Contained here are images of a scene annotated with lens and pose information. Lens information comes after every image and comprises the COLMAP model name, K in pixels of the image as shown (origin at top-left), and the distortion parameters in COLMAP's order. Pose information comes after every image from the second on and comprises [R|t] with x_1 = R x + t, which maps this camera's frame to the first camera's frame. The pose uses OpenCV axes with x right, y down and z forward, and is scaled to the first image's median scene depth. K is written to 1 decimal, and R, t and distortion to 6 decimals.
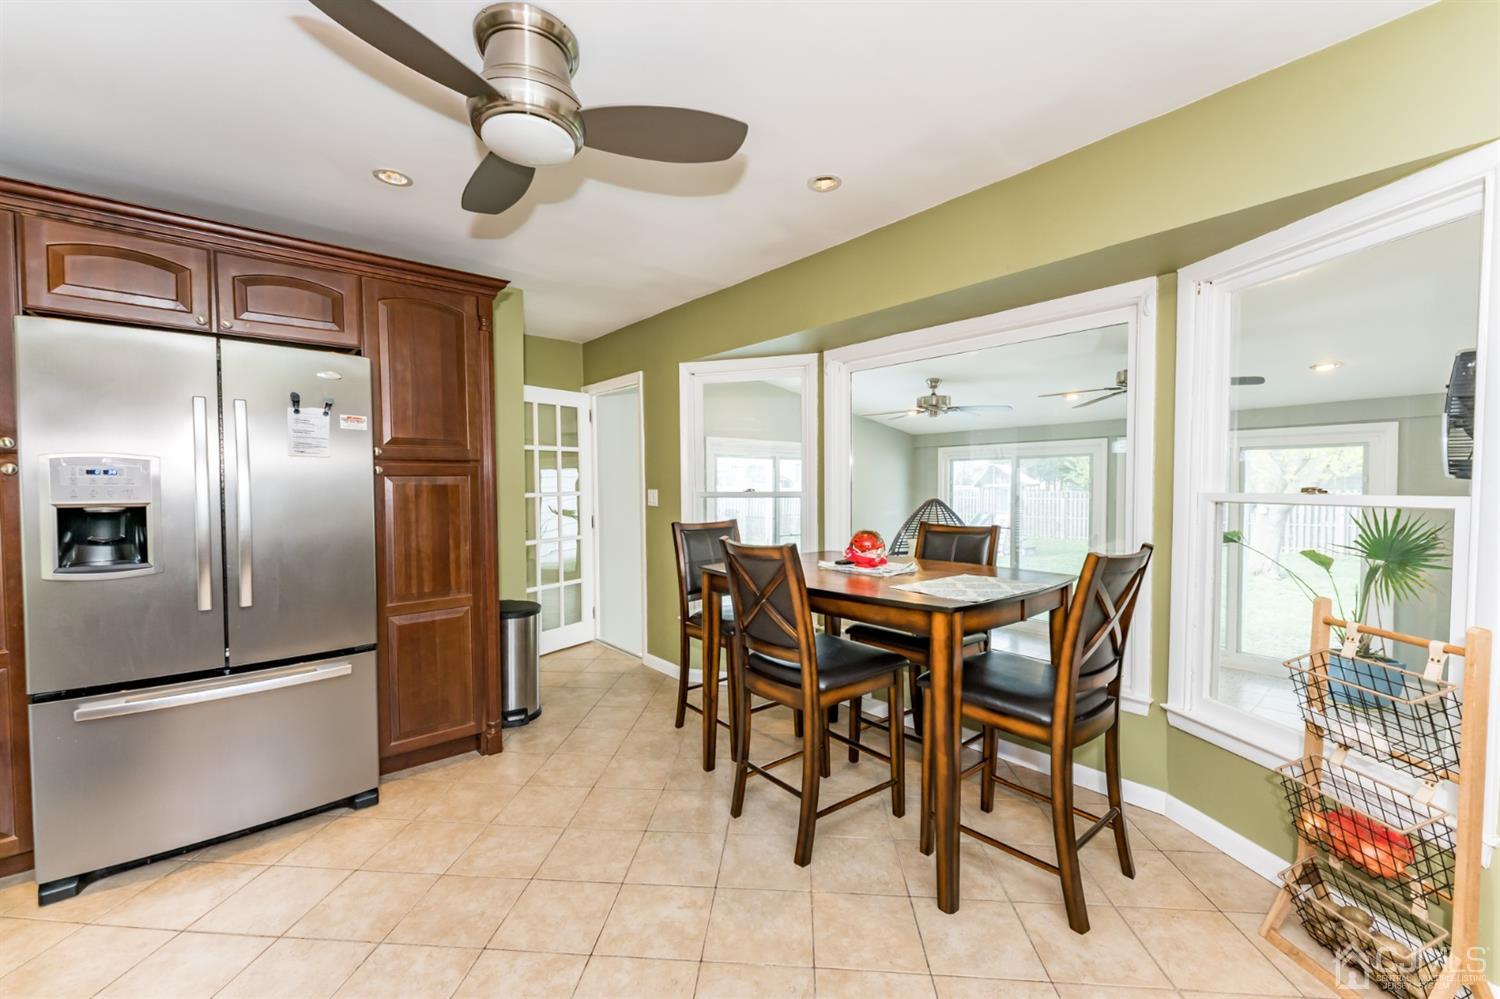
lens RADIAL K [[617.9, 0, 729.1], [0, 617.9, 503.7], [0, 0, 1]] dist [-0.000106, -0.000239]
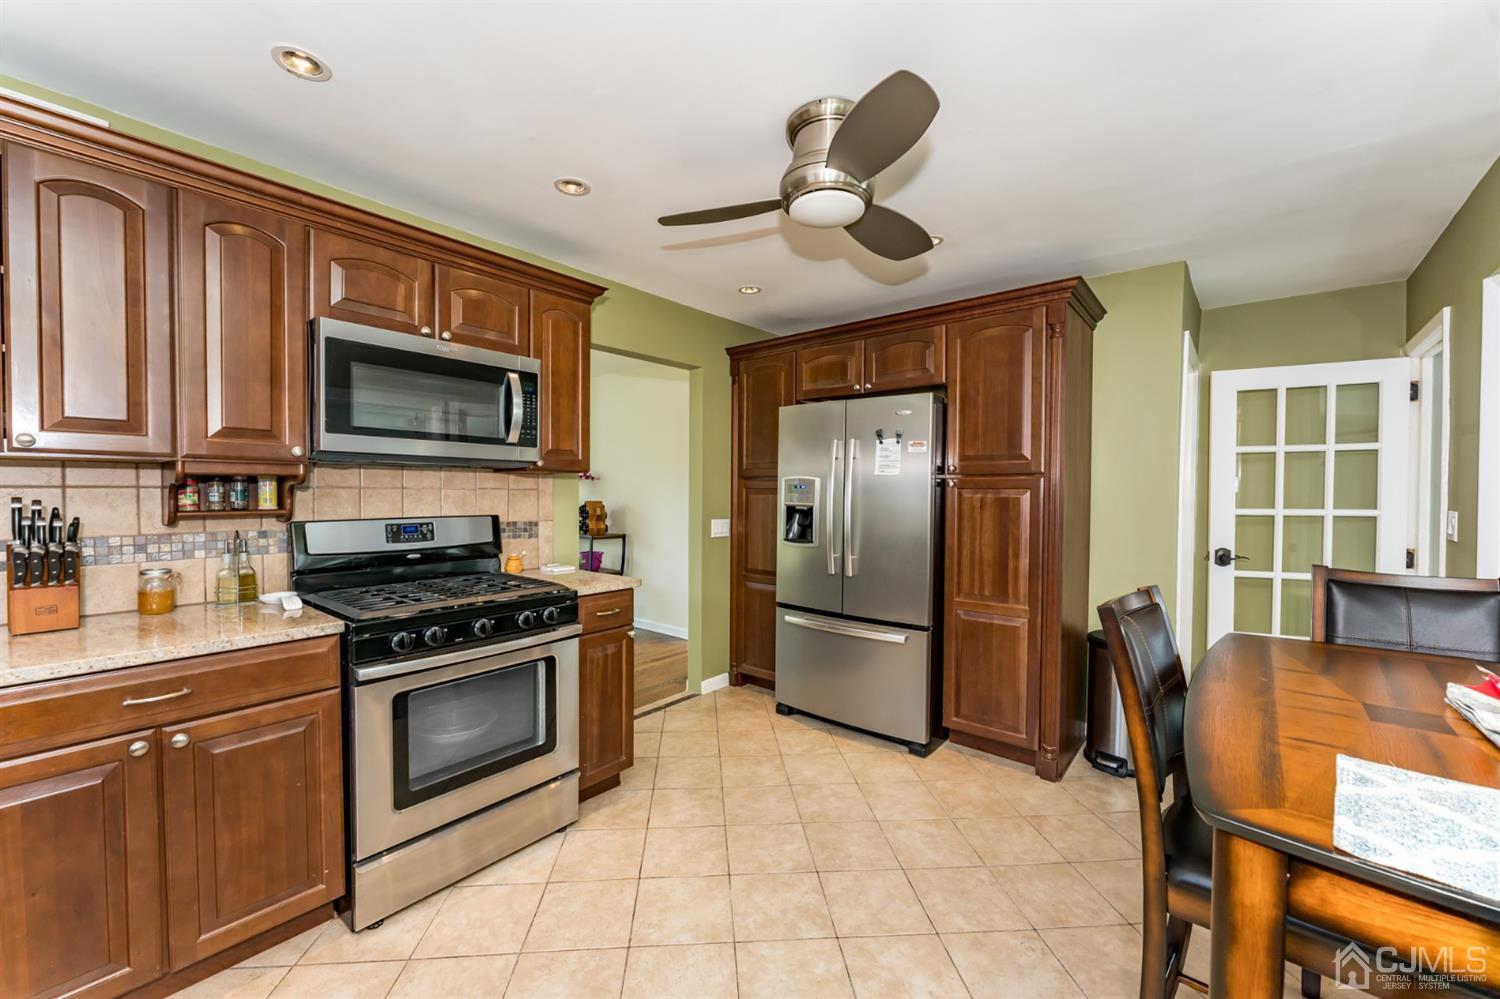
lens RADIAL K [[595.4, 0, 747.1], [0, 595.4, 503.6], [0, 0, 1]] dist [-0.002301, -0.000204]
pose [[0.161995, 0.028564, -0.986378, 0.506899], [-0.037786, 0.999027, 0.022724, -0.028160], [0.986068, 0.033590, 0.162917, 0.439984]]
